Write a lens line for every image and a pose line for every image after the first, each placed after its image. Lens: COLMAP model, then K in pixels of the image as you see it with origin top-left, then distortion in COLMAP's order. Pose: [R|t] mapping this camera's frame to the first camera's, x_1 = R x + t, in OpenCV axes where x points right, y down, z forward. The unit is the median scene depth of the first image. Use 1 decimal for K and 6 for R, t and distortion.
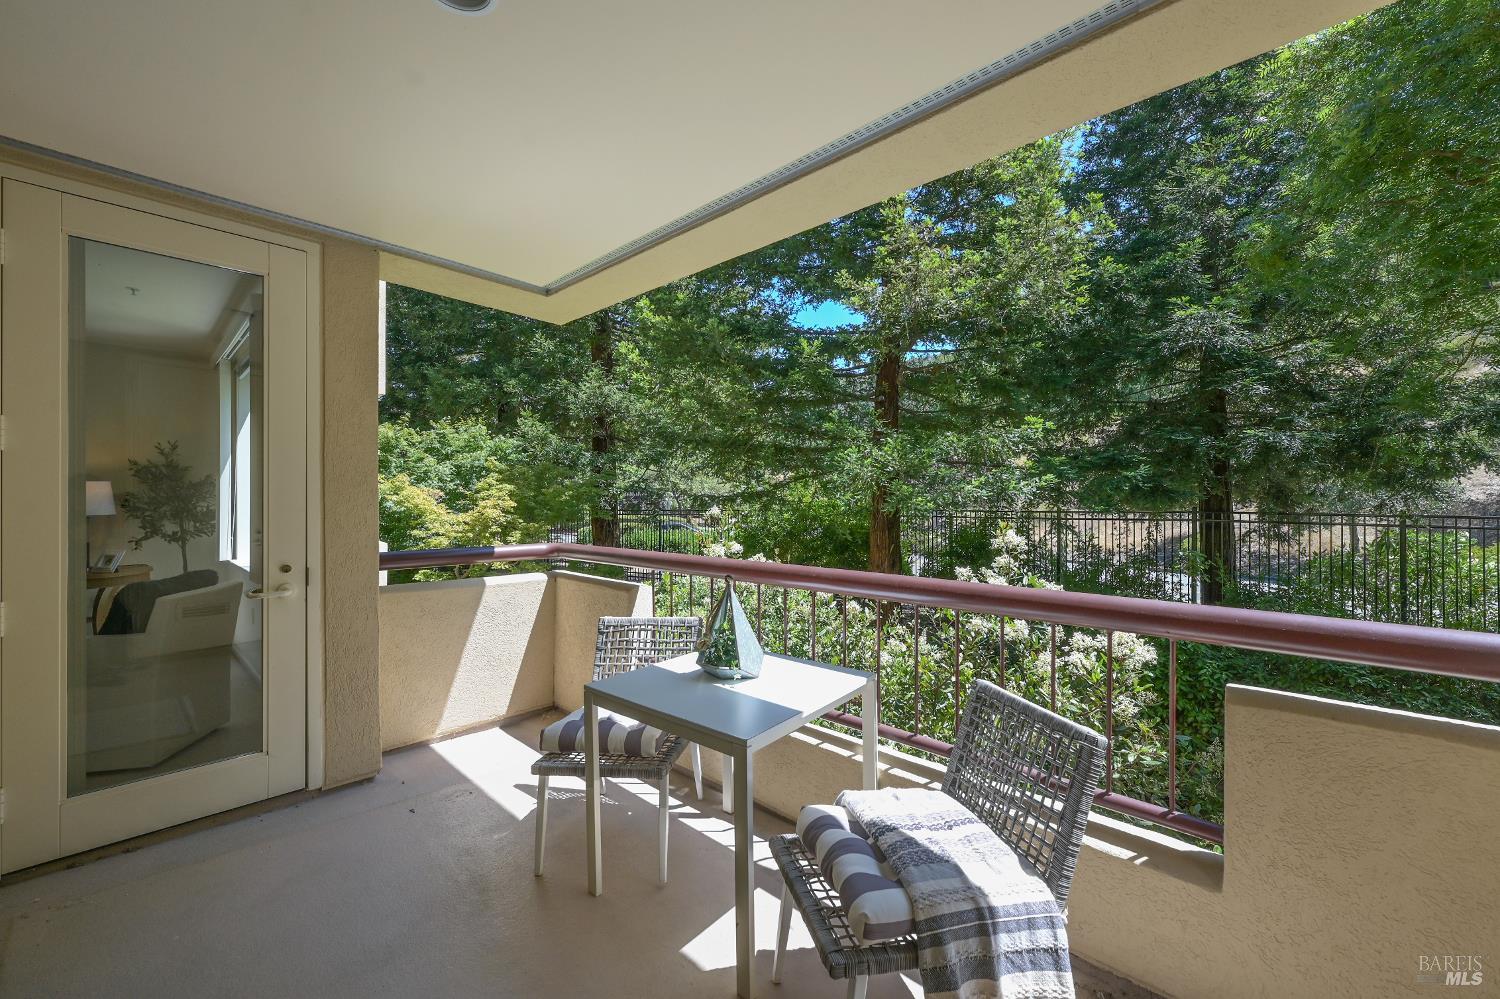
lens RADIAL K [[601.9, 0, 709.2], [0, 601.9, 515.6], [0, 0, 1]] dist [0.000032, -0.000825]
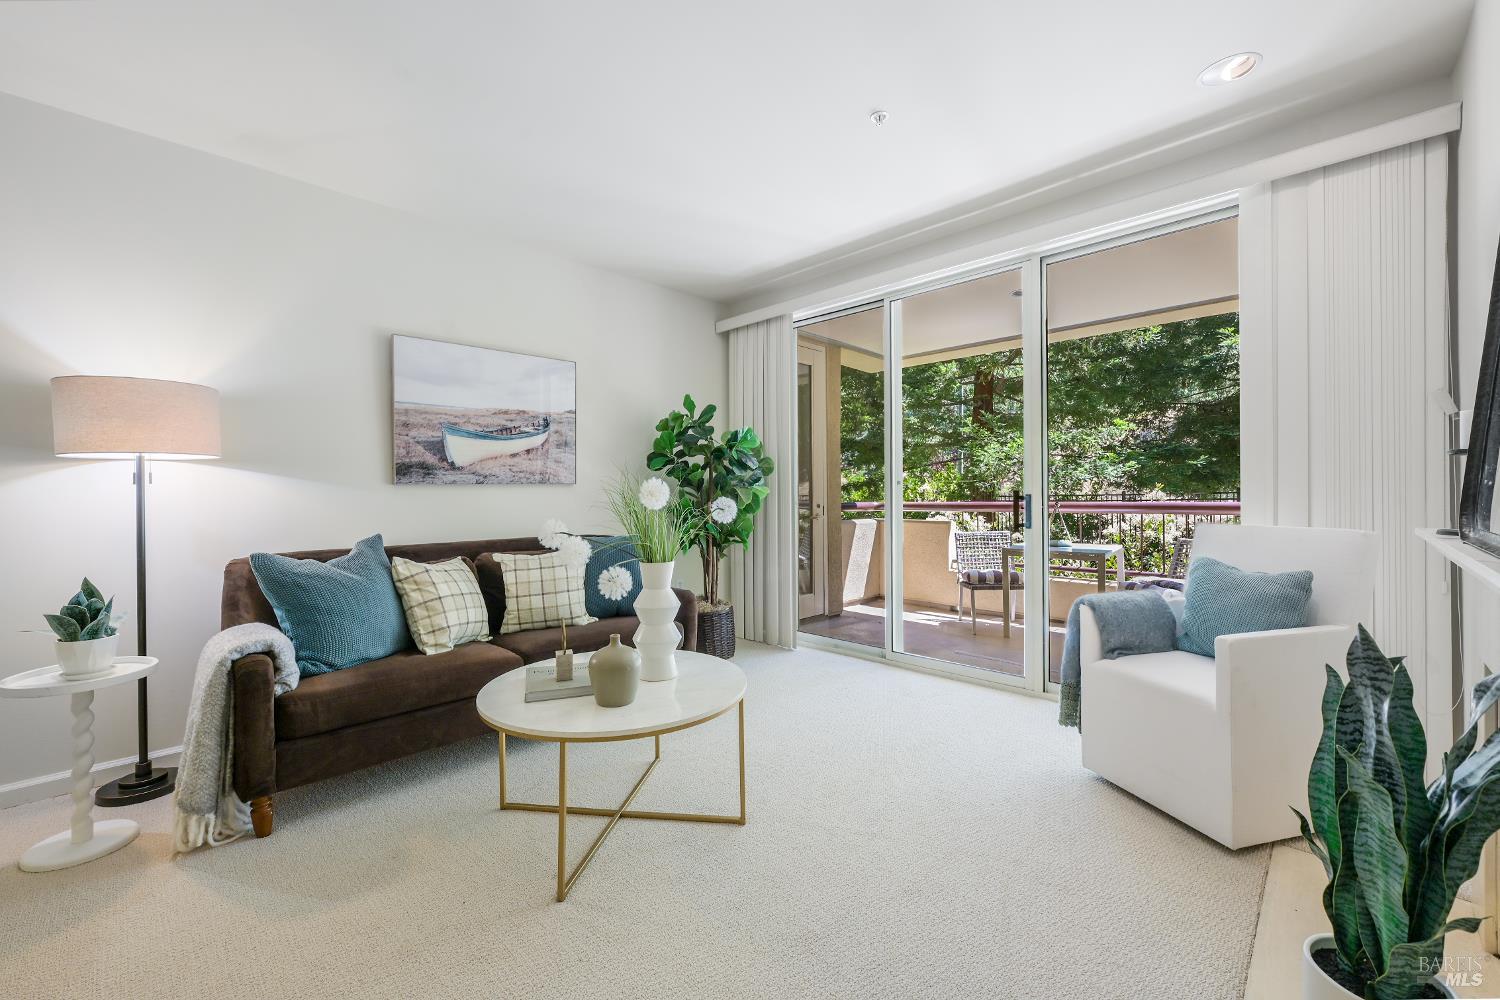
lens RADIAL K [[601.9, 0, 752.5], [0, 601.9, 493.5], [0, 0, 1]] dist [0.000032, -0.000825]
pose [[0.999958, -0.005695, 0.007144, -0.273408], [0.005882, 0.999636, -0.026346, 0.028670], [-0.006992, 0.026387, 0.999627, -0.307186]]
